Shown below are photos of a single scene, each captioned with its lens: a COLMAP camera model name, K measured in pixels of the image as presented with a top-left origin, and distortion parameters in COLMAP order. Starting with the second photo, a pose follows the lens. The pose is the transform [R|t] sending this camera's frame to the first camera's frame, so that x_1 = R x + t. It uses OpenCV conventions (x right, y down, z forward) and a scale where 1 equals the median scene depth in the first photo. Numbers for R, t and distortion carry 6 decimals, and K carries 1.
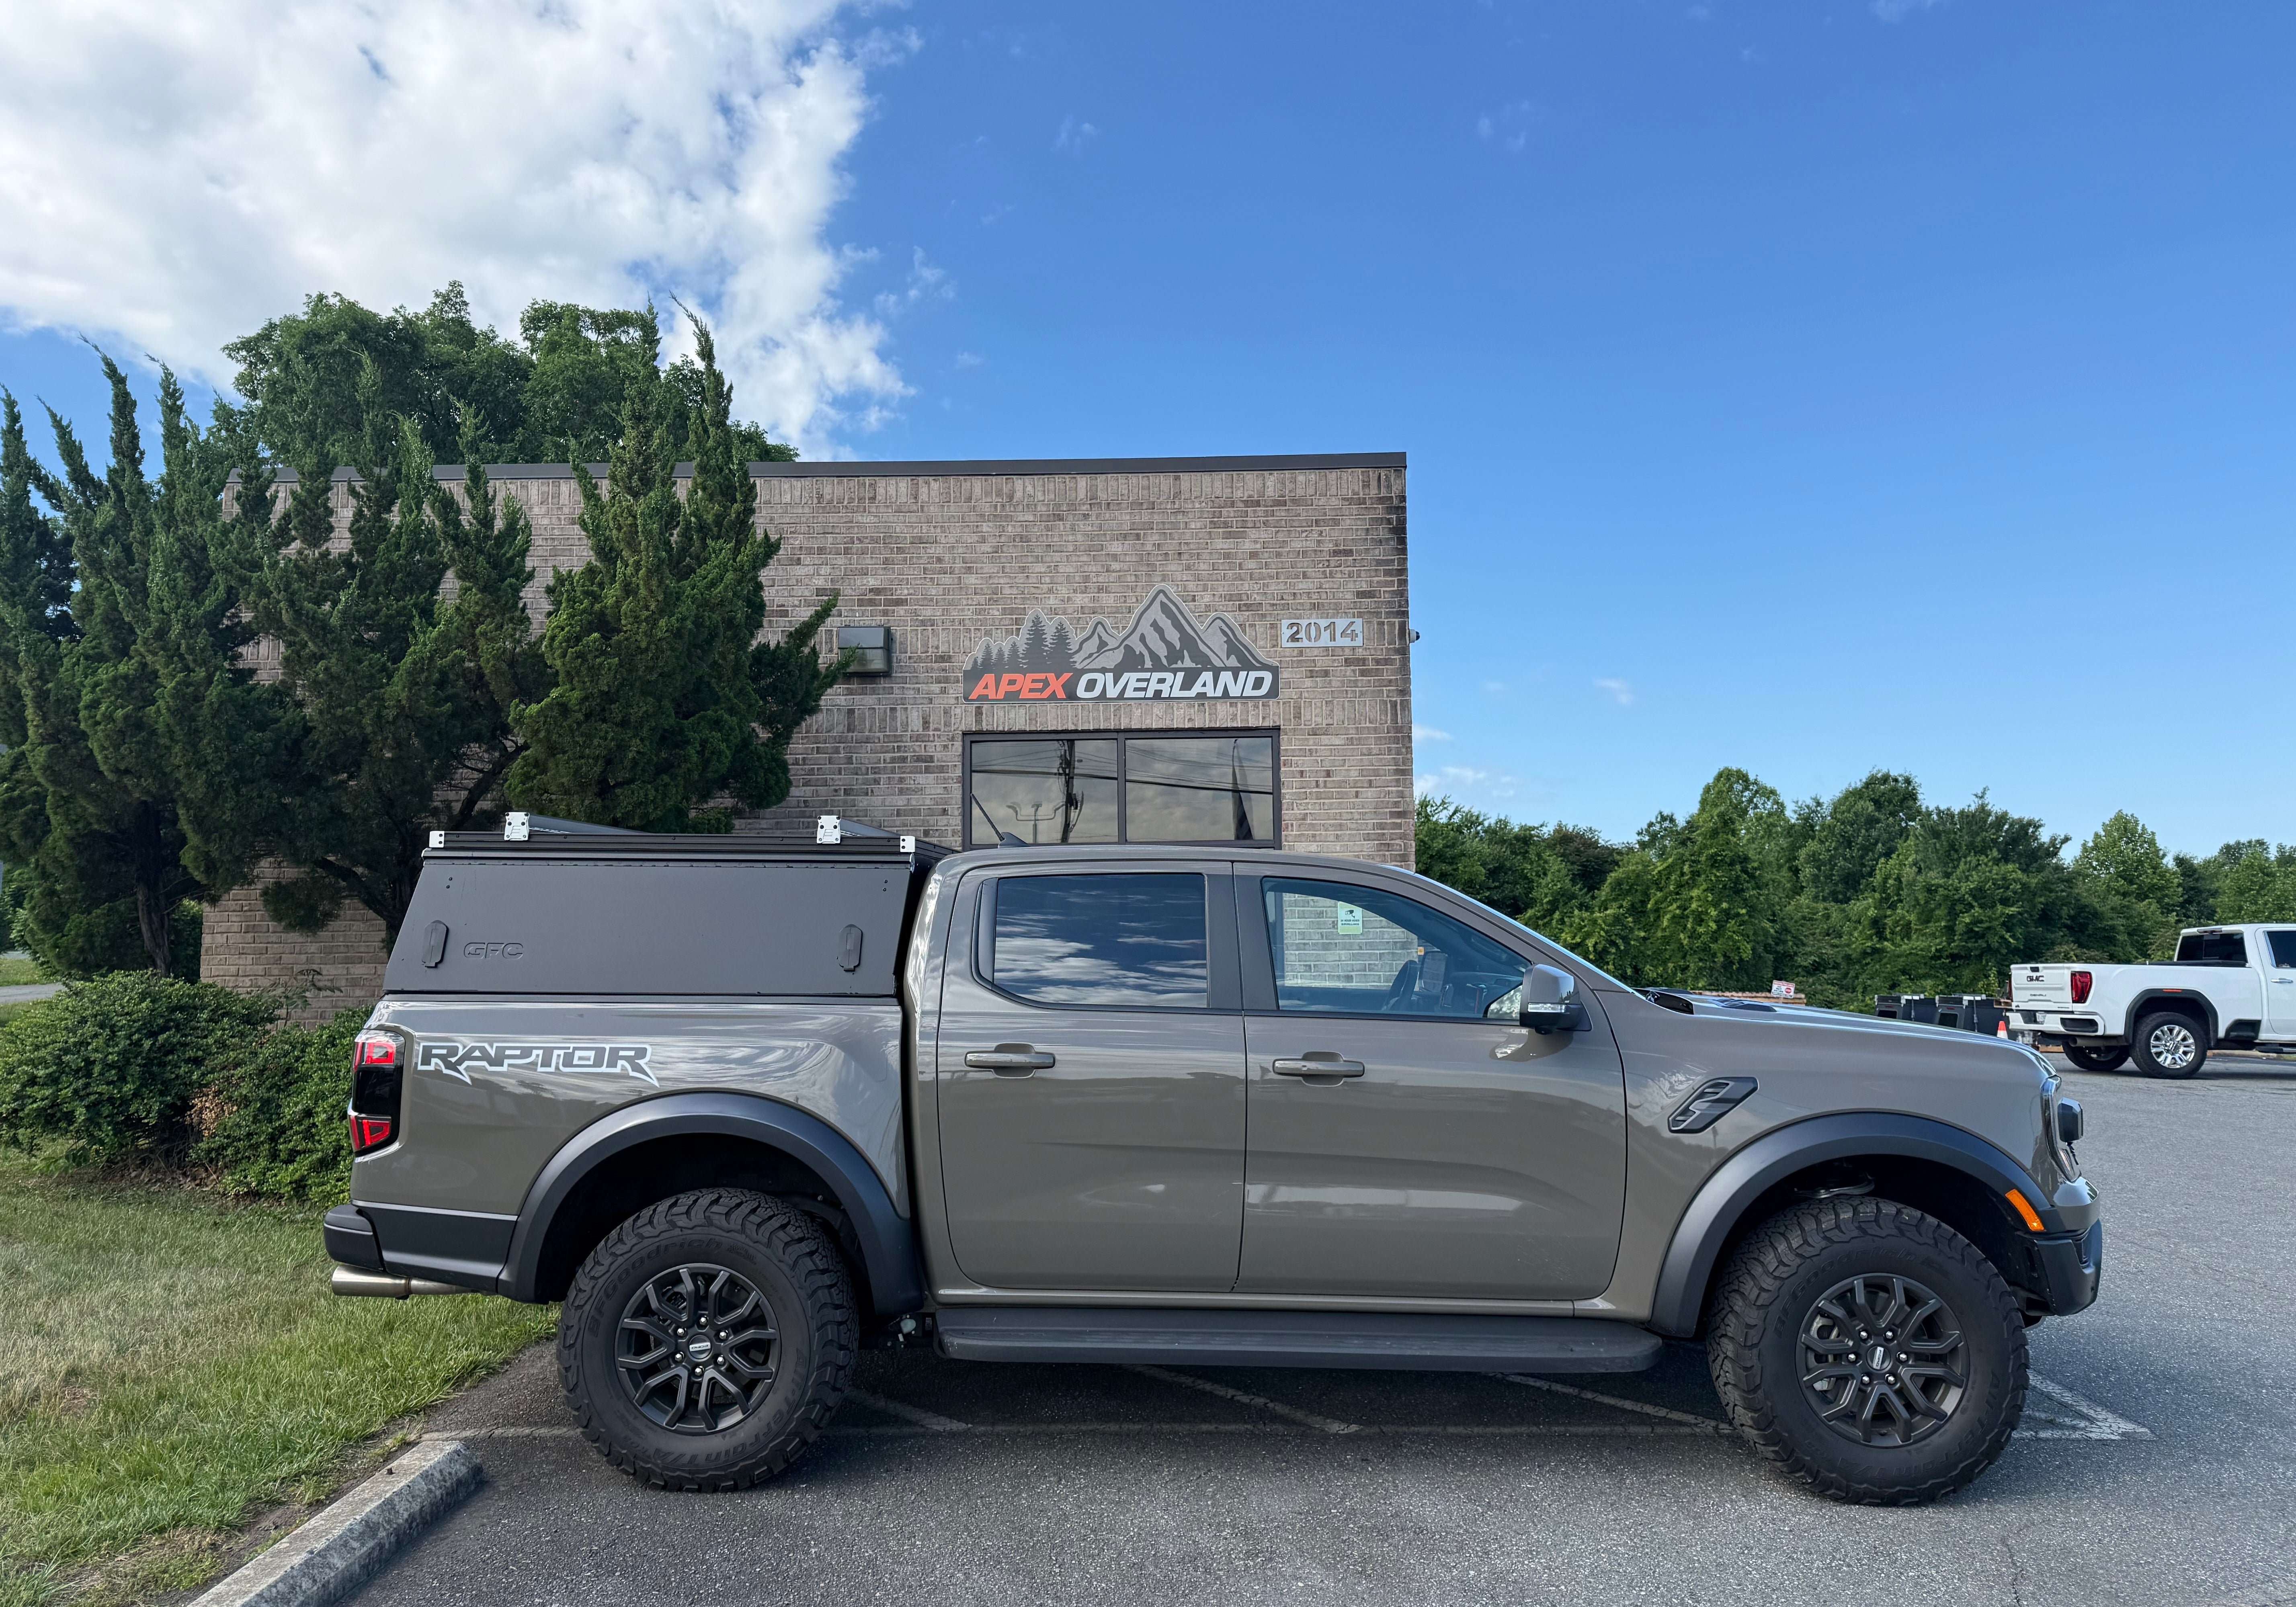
lens RADIAL K [[1716.5, 0, 1151.3], [0, 1716.5, 811.4], [0, 0, 1]] dist [0.093763, -0.118955]
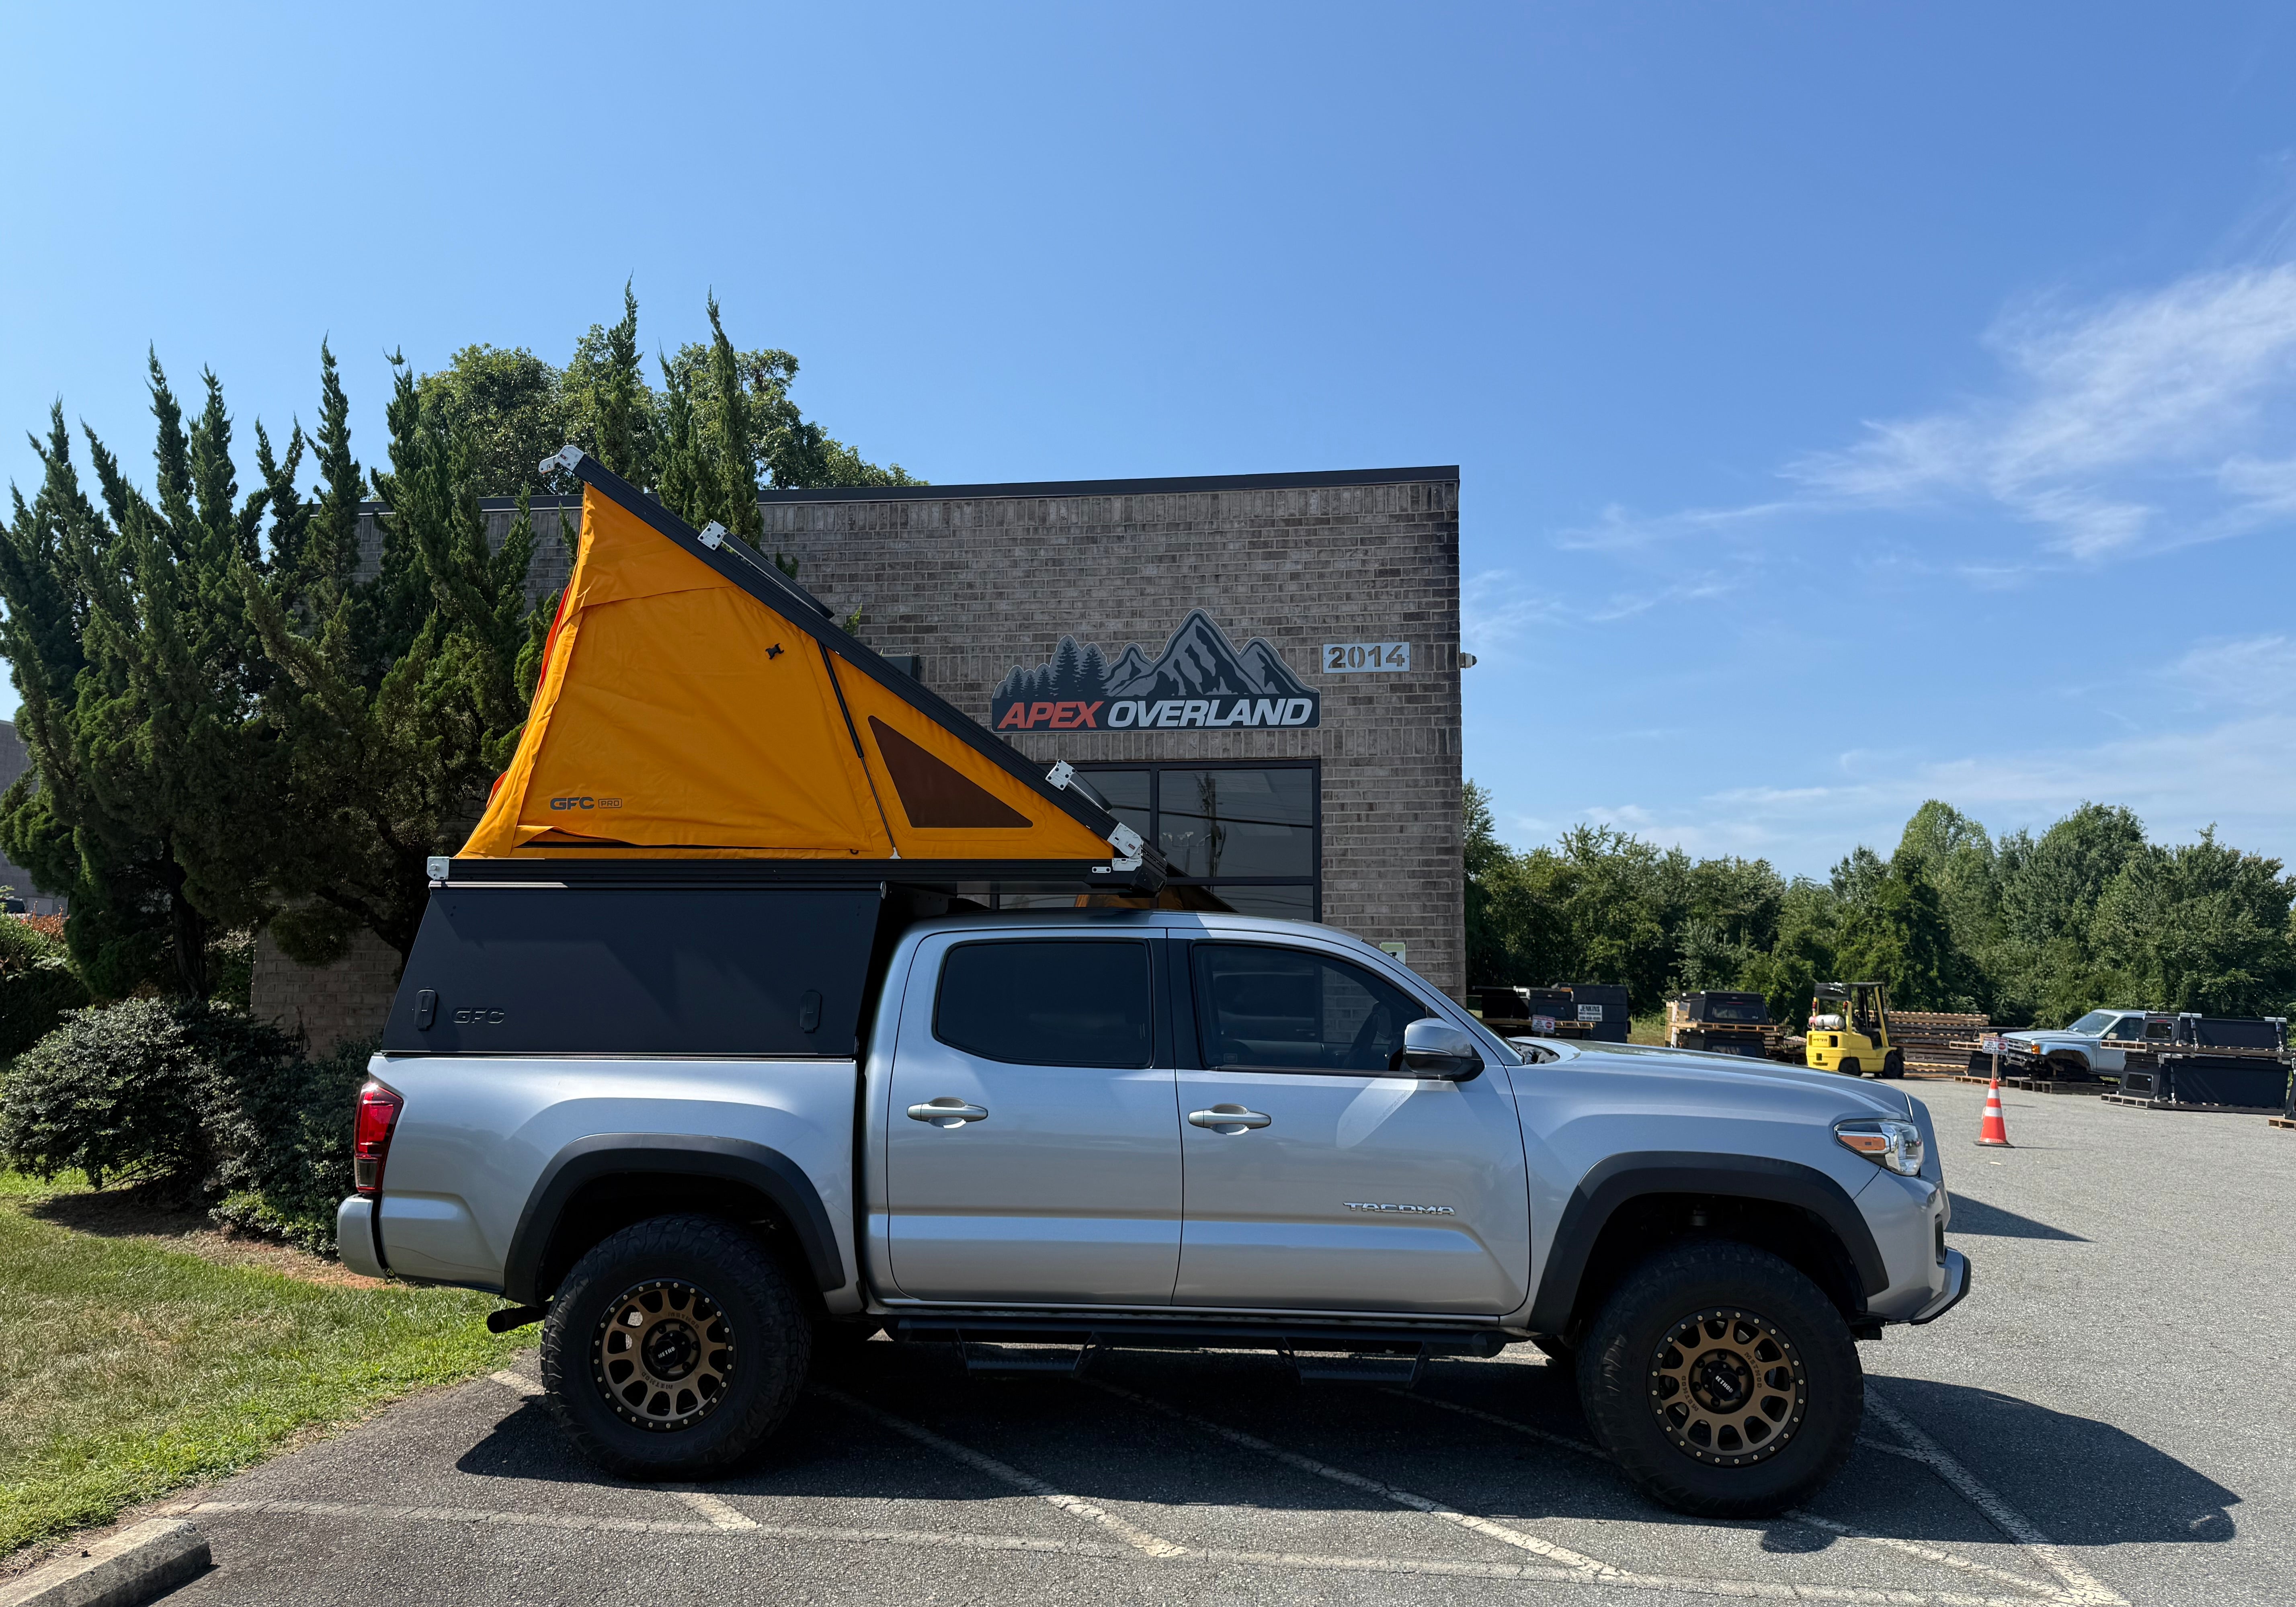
lens RADIAL K [[1716.5, 0, 1129.7], [0, 1716.5, 821.5], [0, 0, 1]] dist [0.093763, -0.118955]
pose [[0.993329, 0.004562, -0.115222, 0.079508], [-0.005989, 0.999910, -0.012041, -0.001796], [0.115156, 0.012650, 0.993267, 0.047757]]
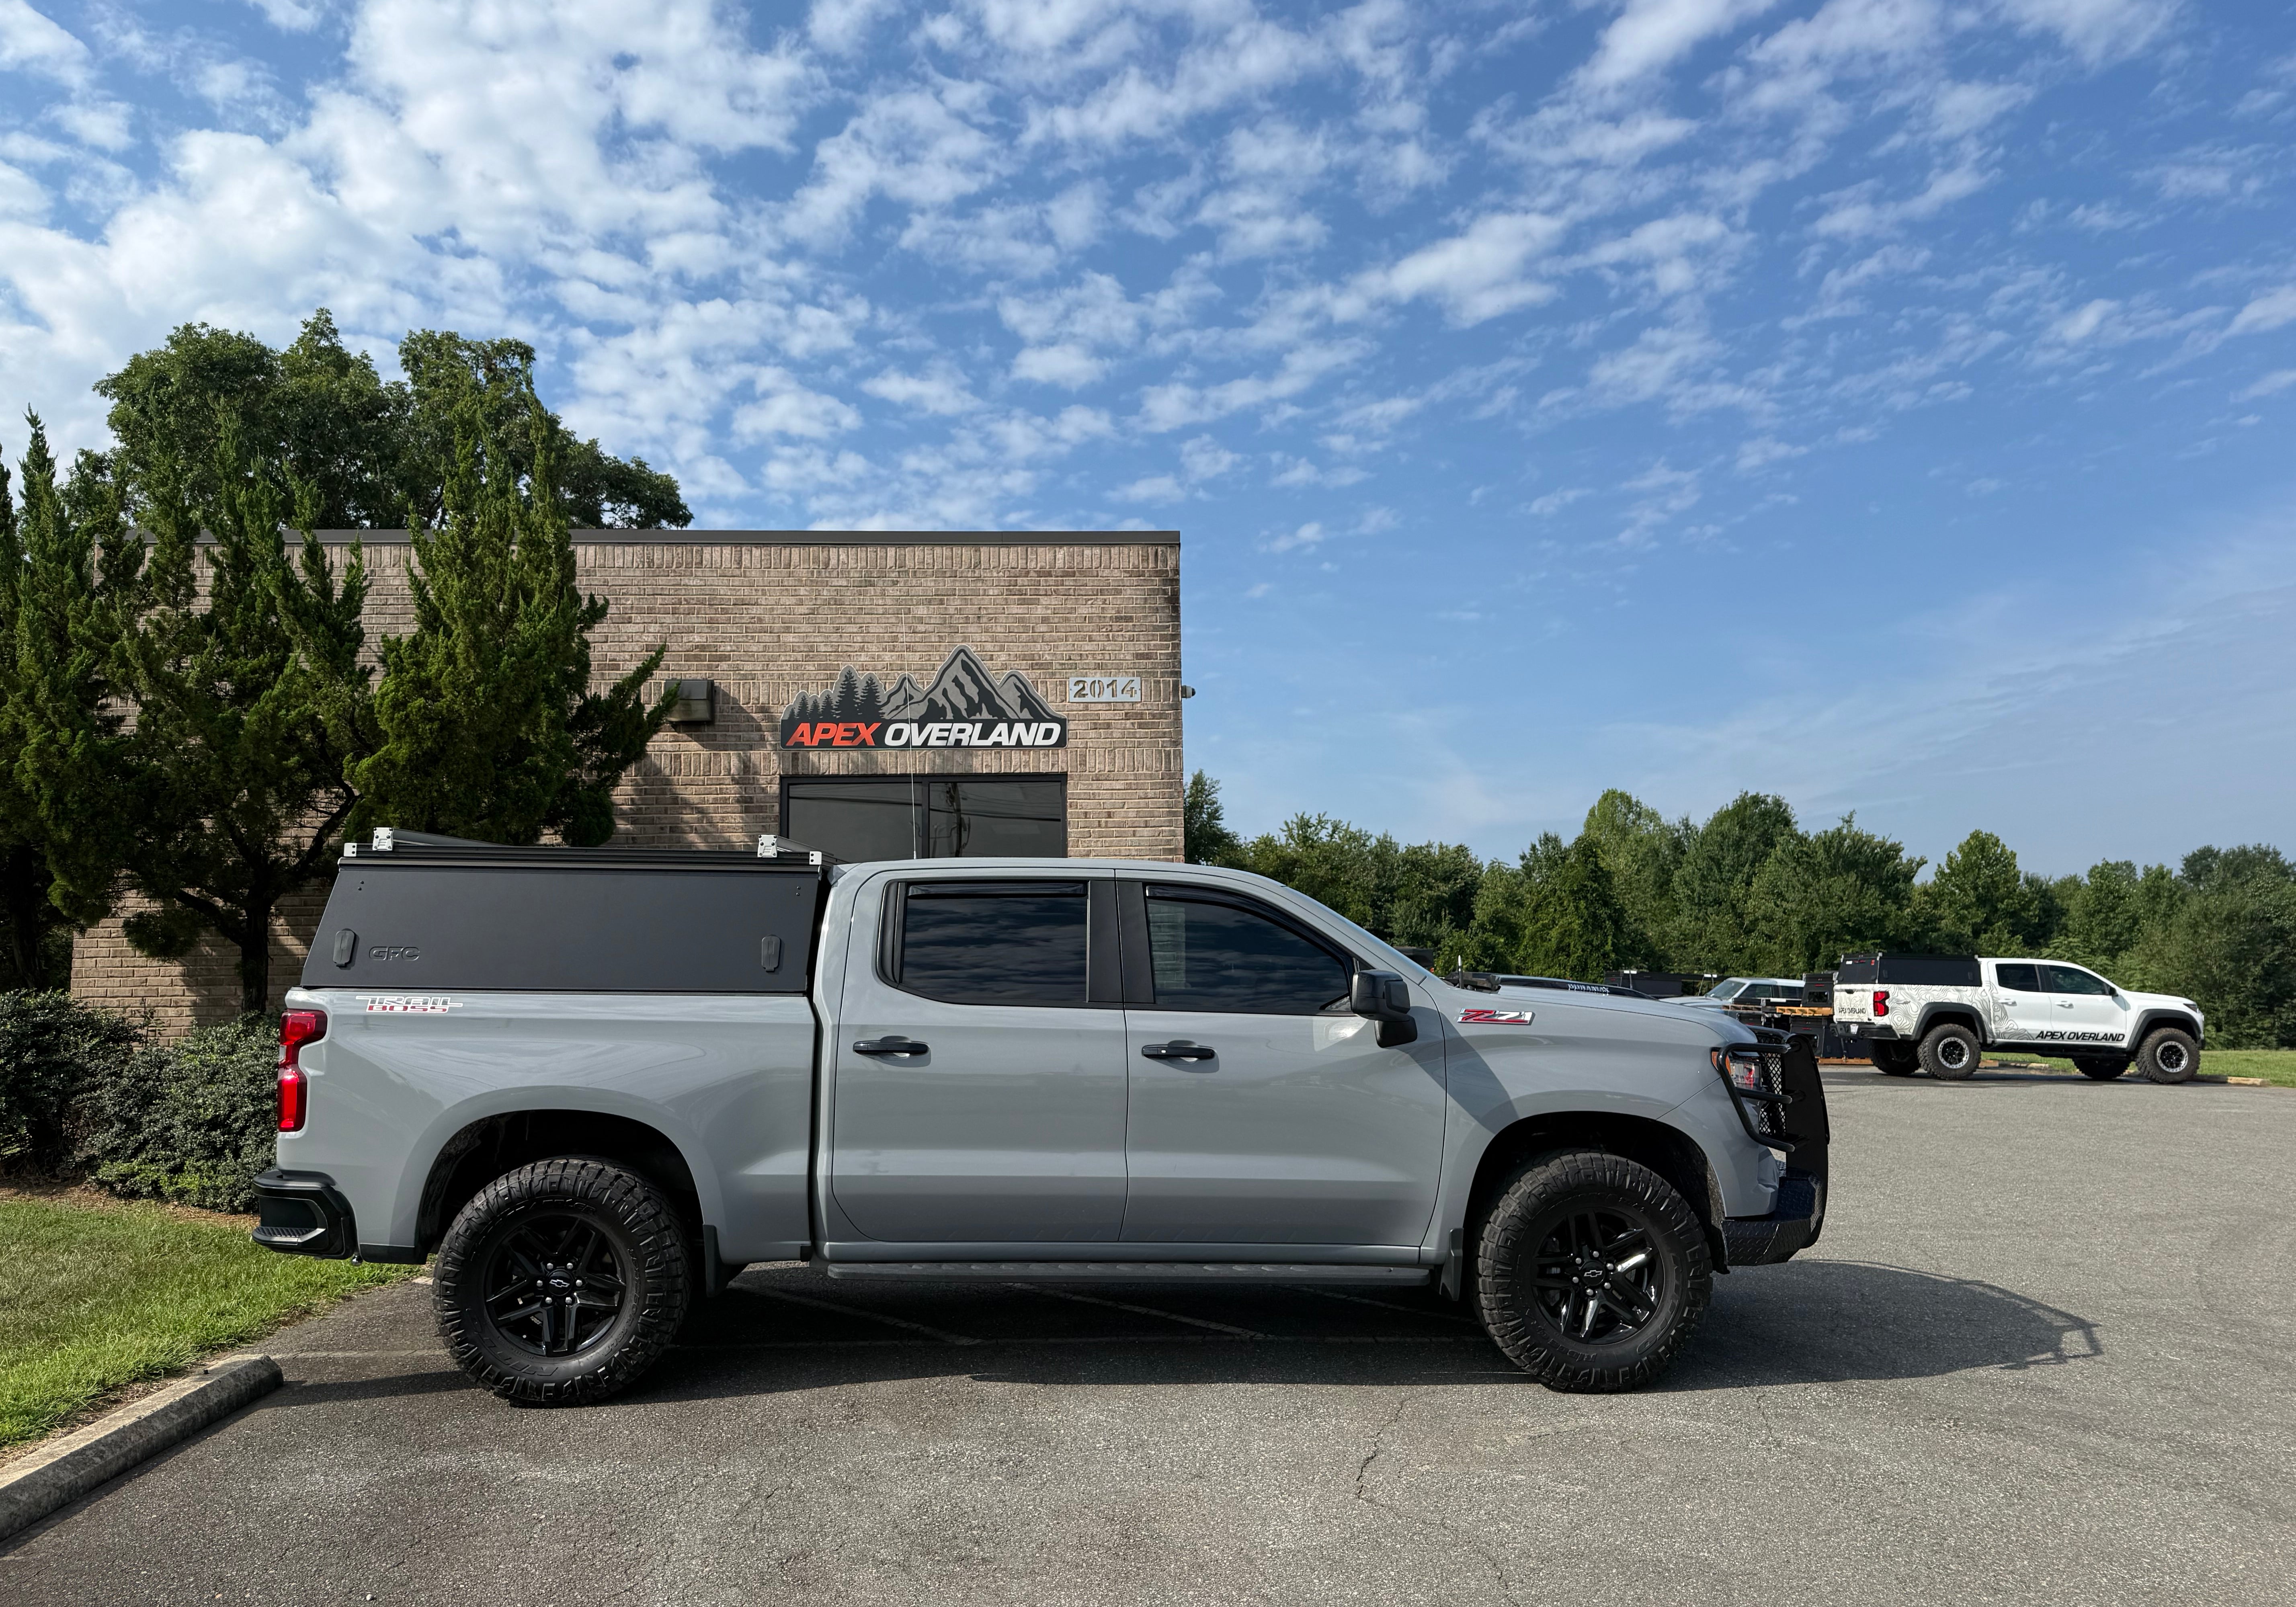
lens RADIAL K [[1716.5, 0, 1163.7], [0, 1716.5, 845.1], [0, 0, 1]] dist [0.093763, -0.118955]
pose [[0.998441, 0.003430, 0.055710, 0.075290], [-0.003953, 0.999949, 0.009294, -0.012684], [-0.055675, -0.009500, 0.998404, -0.126109]]
